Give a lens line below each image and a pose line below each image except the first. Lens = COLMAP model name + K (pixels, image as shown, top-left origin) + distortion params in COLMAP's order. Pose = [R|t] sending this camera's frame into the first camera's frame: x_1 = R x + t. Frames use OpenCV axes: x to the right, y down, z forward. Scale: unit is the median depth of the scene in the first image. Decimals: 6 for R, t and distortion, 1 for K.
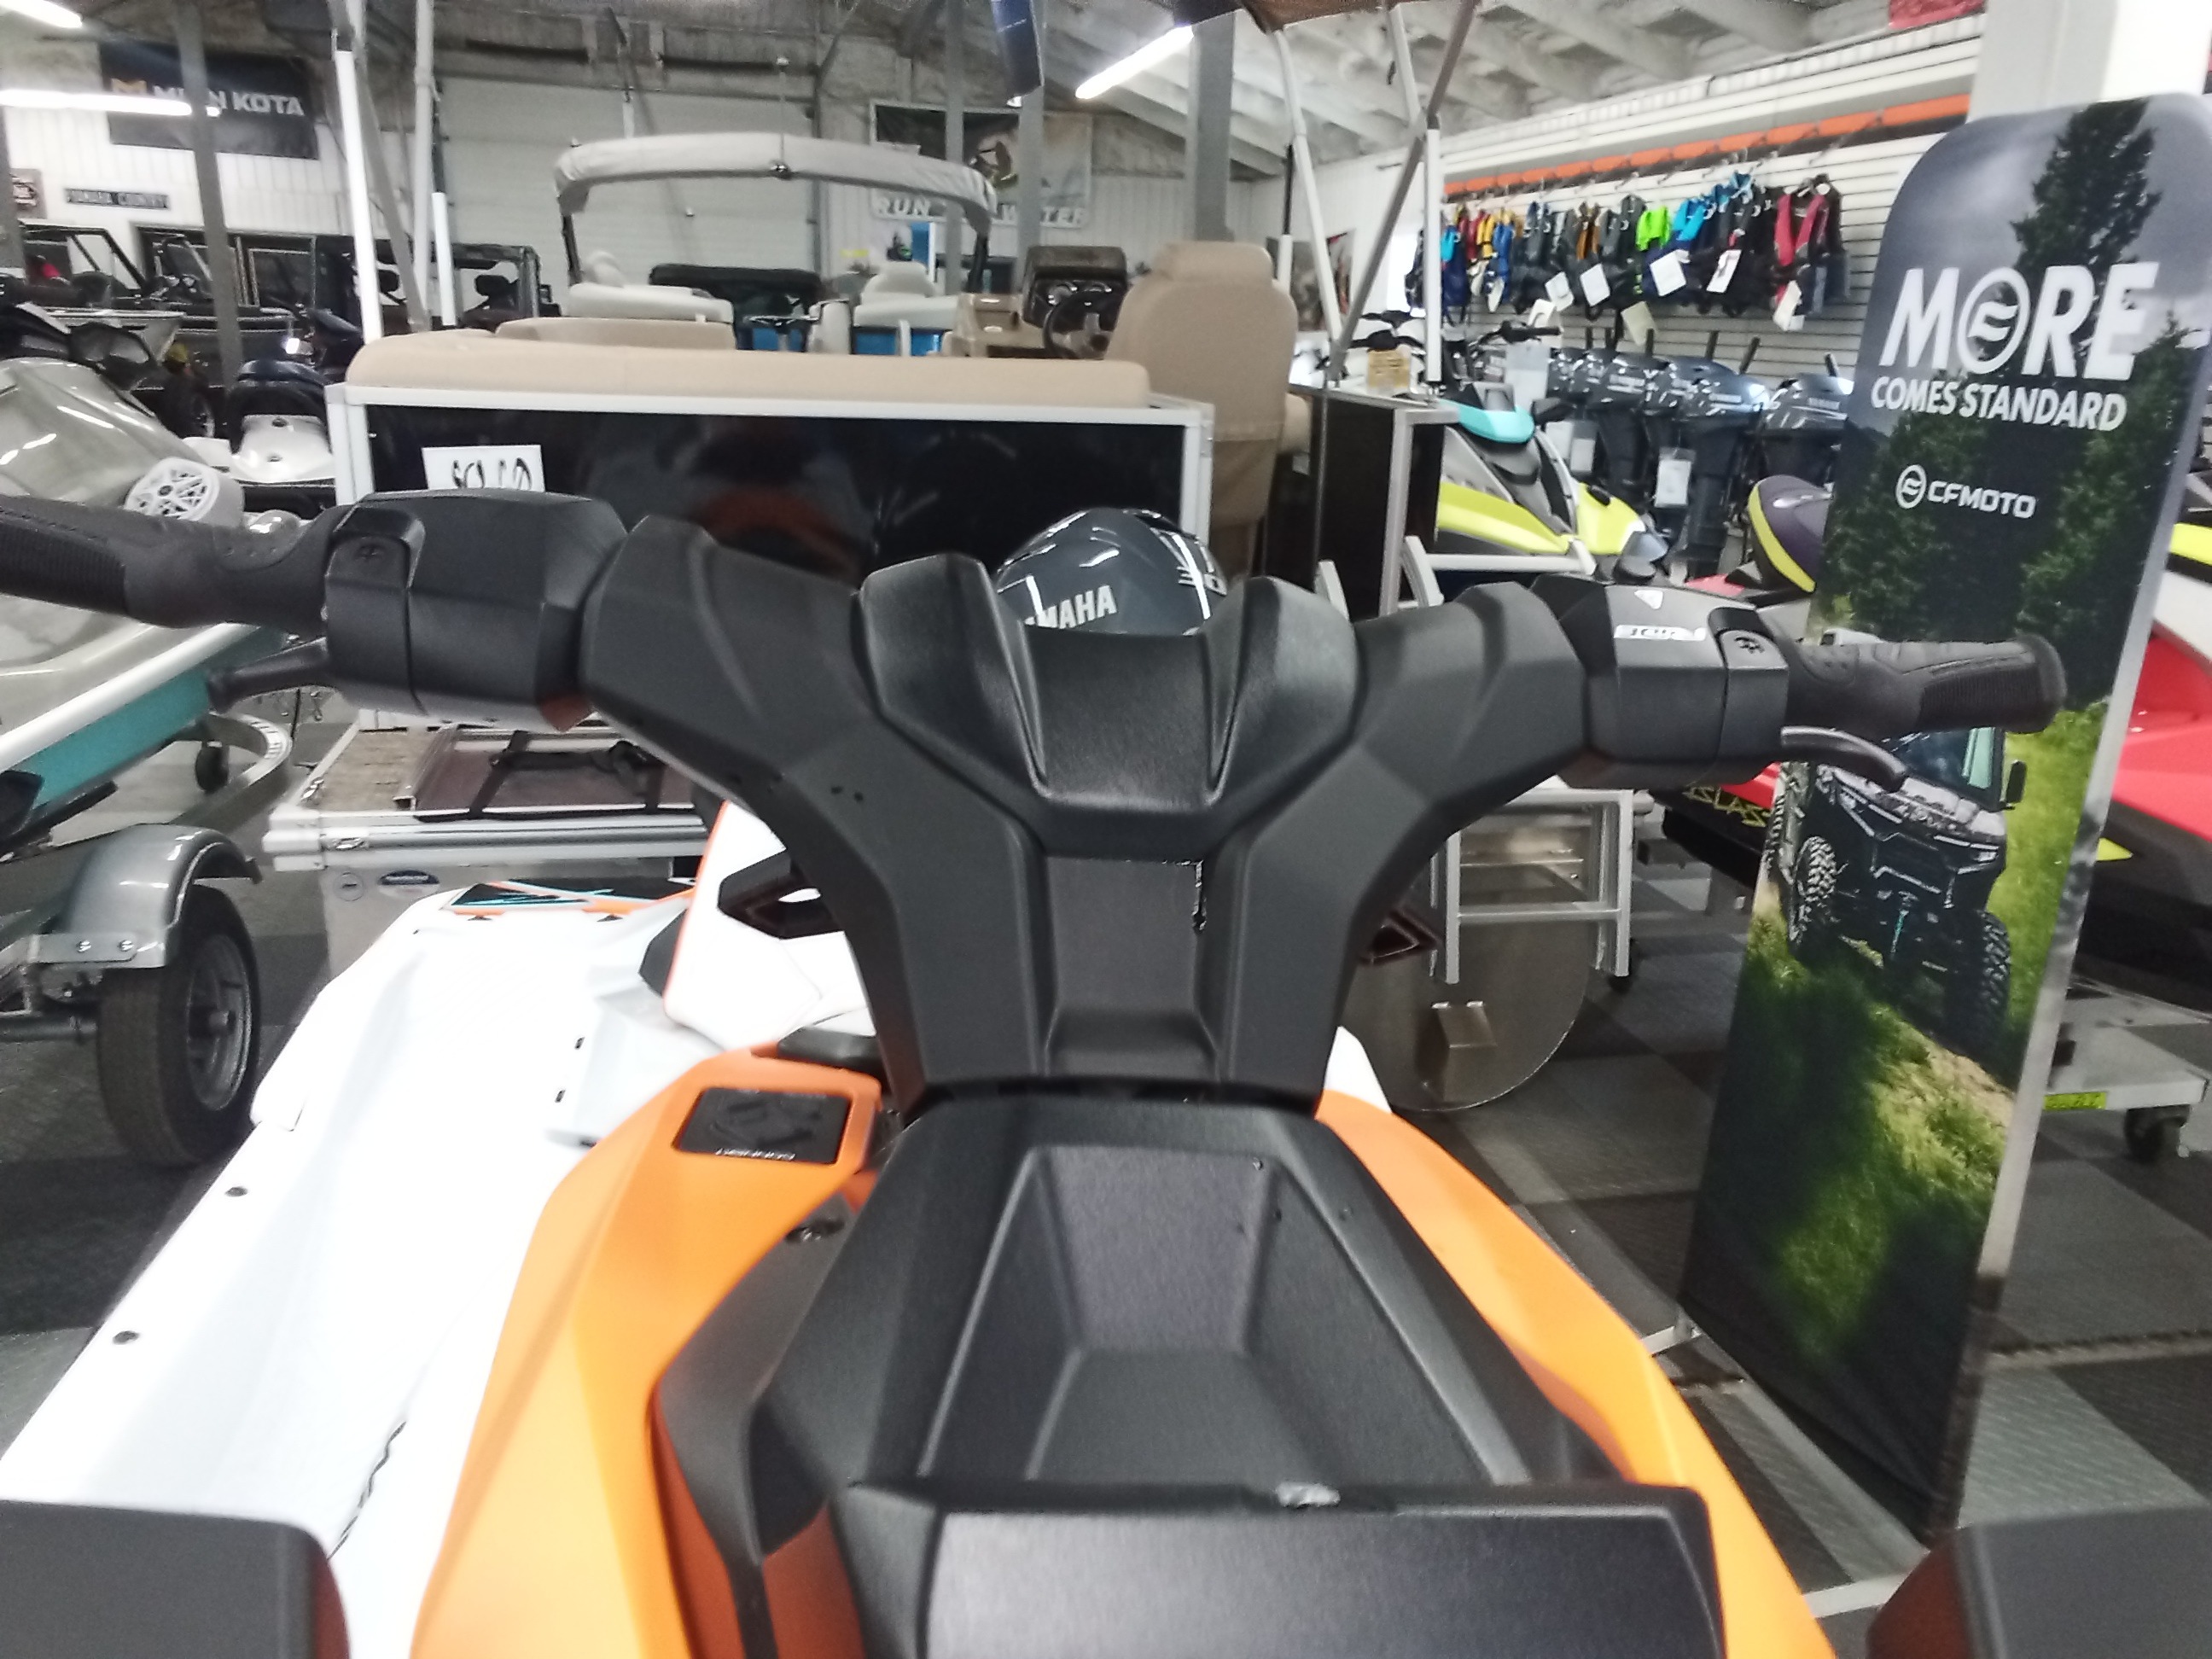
lens RADIAL K [[1746.3, 0, 1145.0], [0, 1746.3, 851.3], [0, 0, 1]] dist [-0.017121, 0.109344]
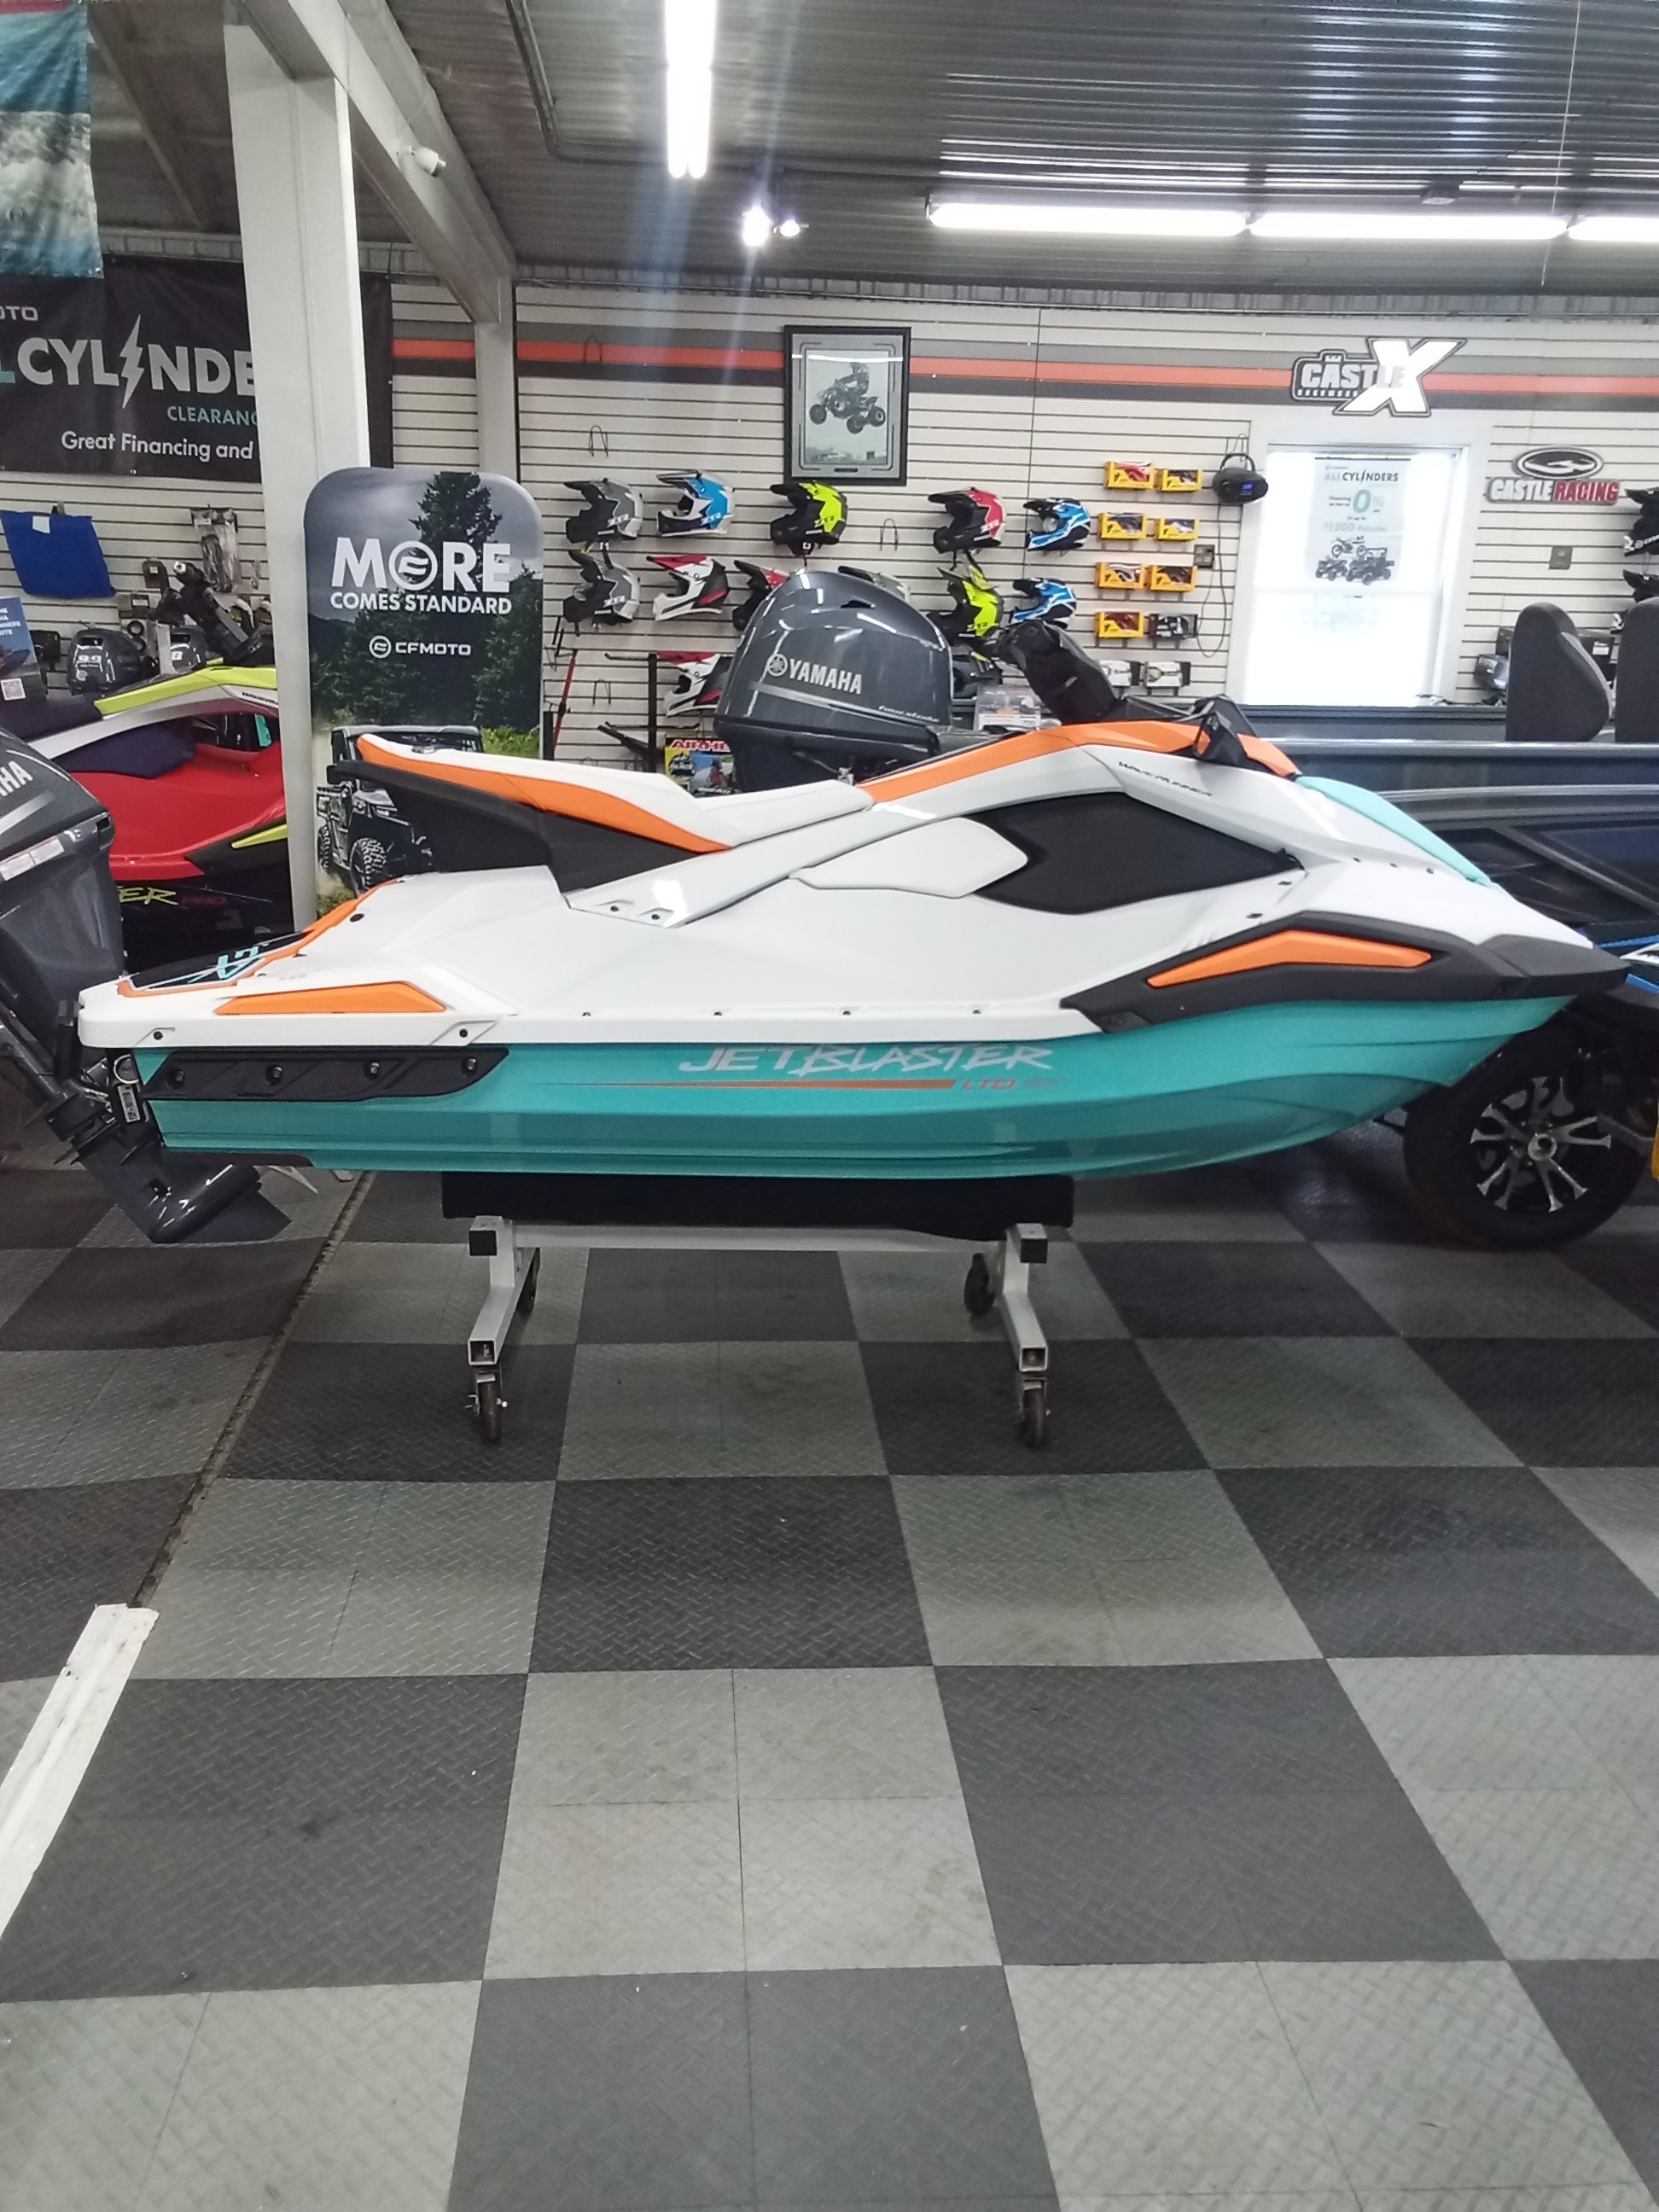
lens RADIAL K [[1746.3, 0, 818.9], [0, 1746.3, 1149.9], [0, 0, 1]] dist [-0.017121, 0.109344]
pose [[0.136423, -0.326039, 0.935461, -0.635992], [0.276410, 0.919315, 0.280101, -0.040400], [-0.951308, 0.220359, 0.215536, 0.086501]]
